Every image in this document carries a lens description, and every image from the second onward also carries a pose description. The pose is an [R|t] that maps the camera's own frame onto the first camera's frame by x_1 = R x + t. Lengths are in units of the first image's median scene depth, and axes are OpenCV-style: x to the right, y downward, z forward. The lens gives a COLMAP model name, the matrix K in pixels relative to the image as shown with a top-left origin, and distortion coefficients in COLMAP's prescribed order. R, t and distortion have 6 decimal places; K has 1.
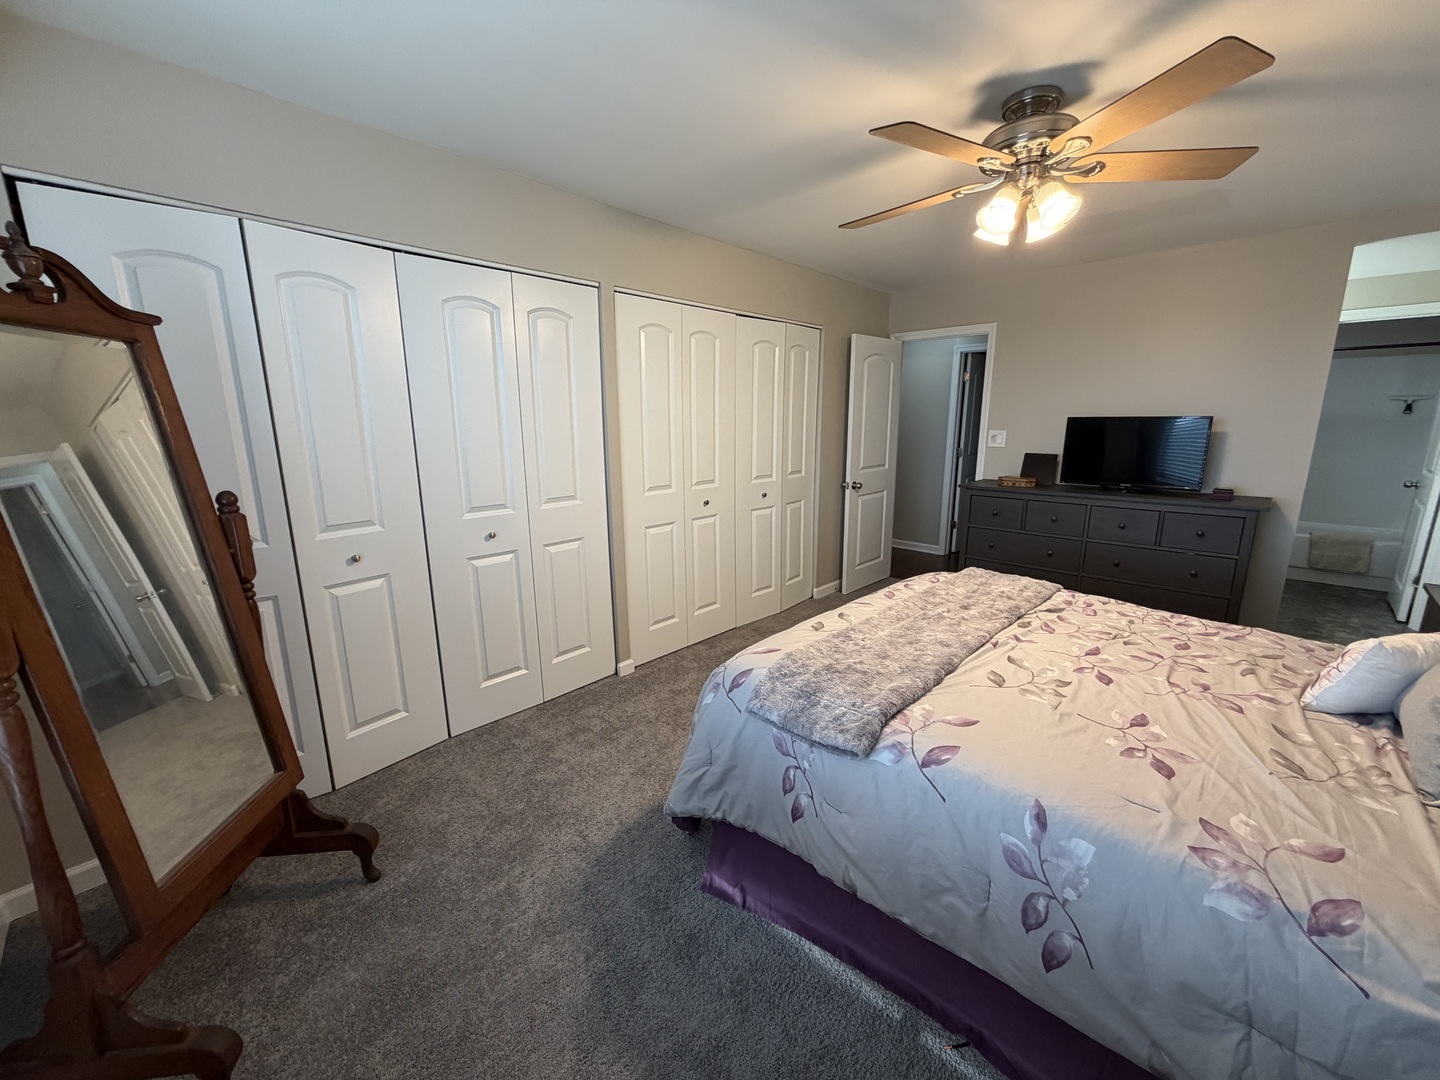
lens RADIAL K [[575.4, 0, 709.9], [0, 575.4, 534.2], [0, 0, 1]] dist [0.004372, -0.000744]
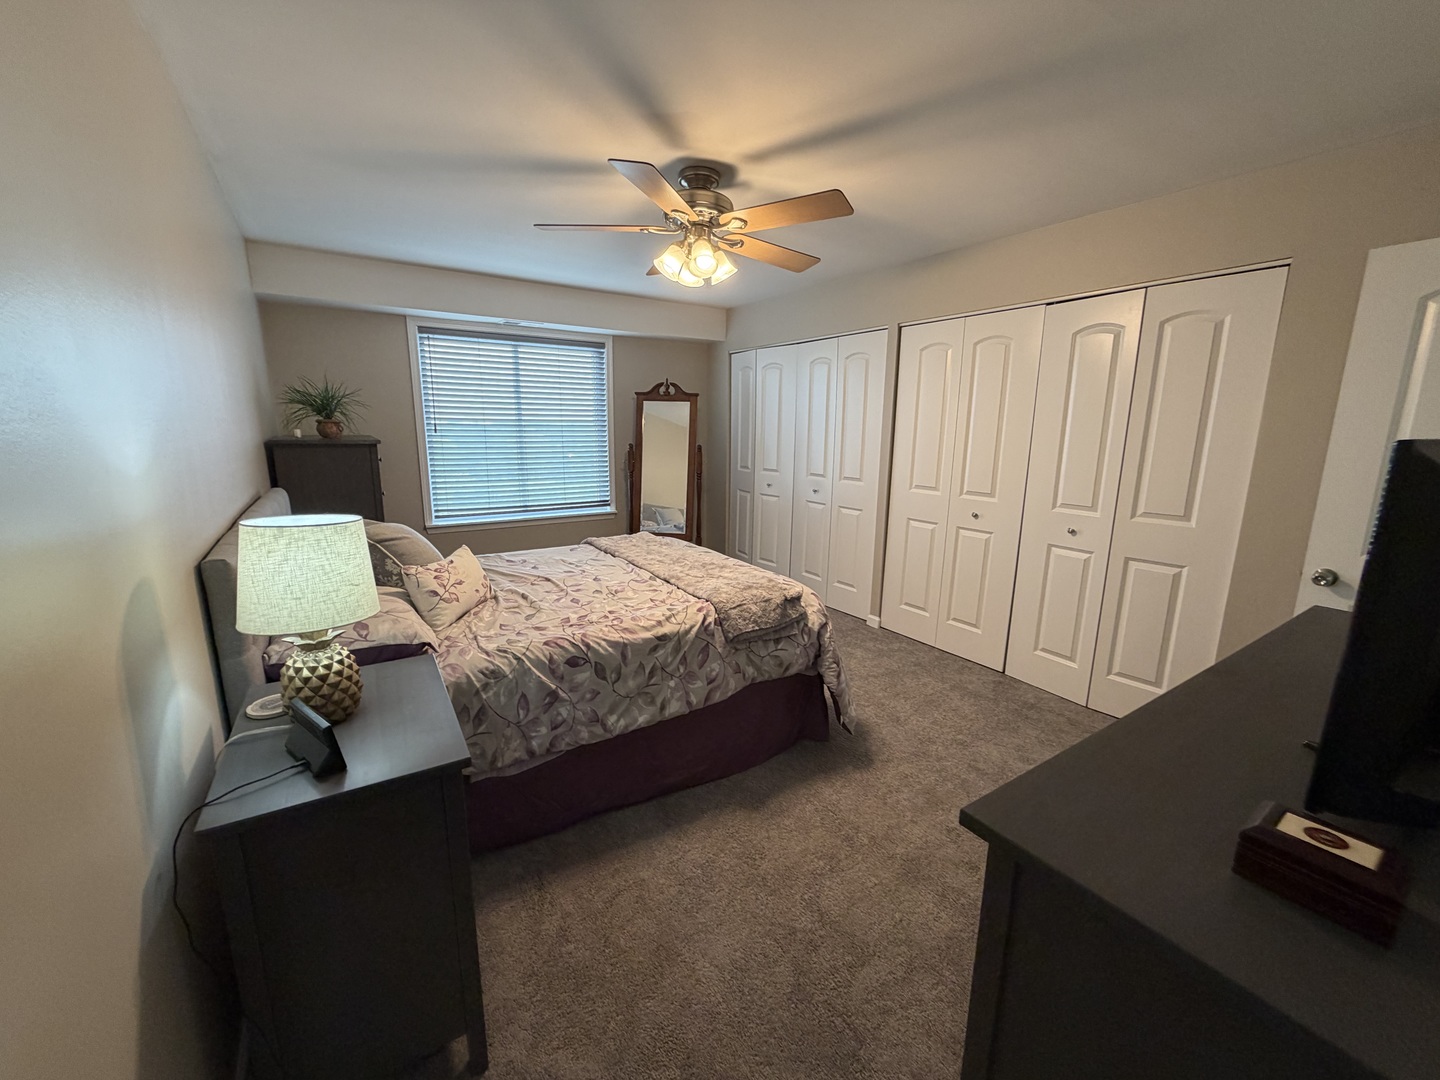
lens RADIAL K [[575.4, 0, 723.5], [0, 575.4, 541.7], [0, 0, 1]] dist [0.004372, -0.000744]
pose [[-0.212054, 0.198209, -0.956946, 1.891032], [-0.204149, 0.948627, 0.241724, -0.298061], [0.955697, 0.246618, -0.160696, 1.443474]]
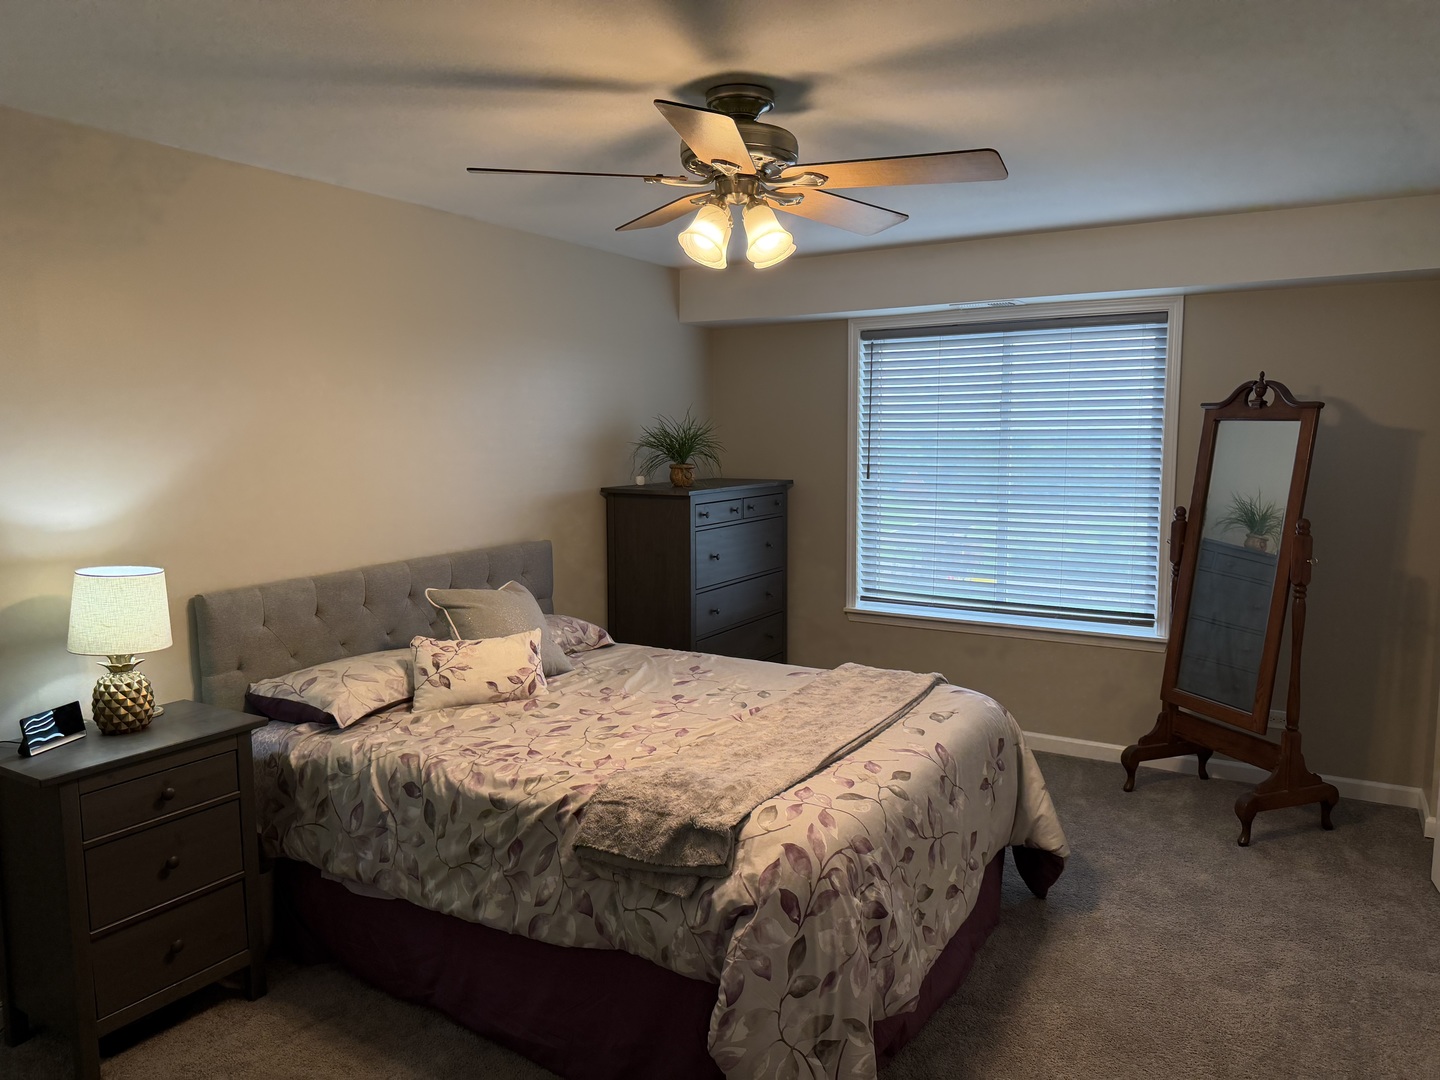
lens RADIAL K [[1005.3, 0, 716.3], [0, 1005.3, 536.9], [0, 0, 1]] dist [0.038607, -0.054278]
pose [[-0.968861, 0.035206, -0.245090, 0.932061], [-0.039733, 0.954907, 0.294233, -0.568808], [0.244397, 0.294809, -0.923774, 2.391830]]
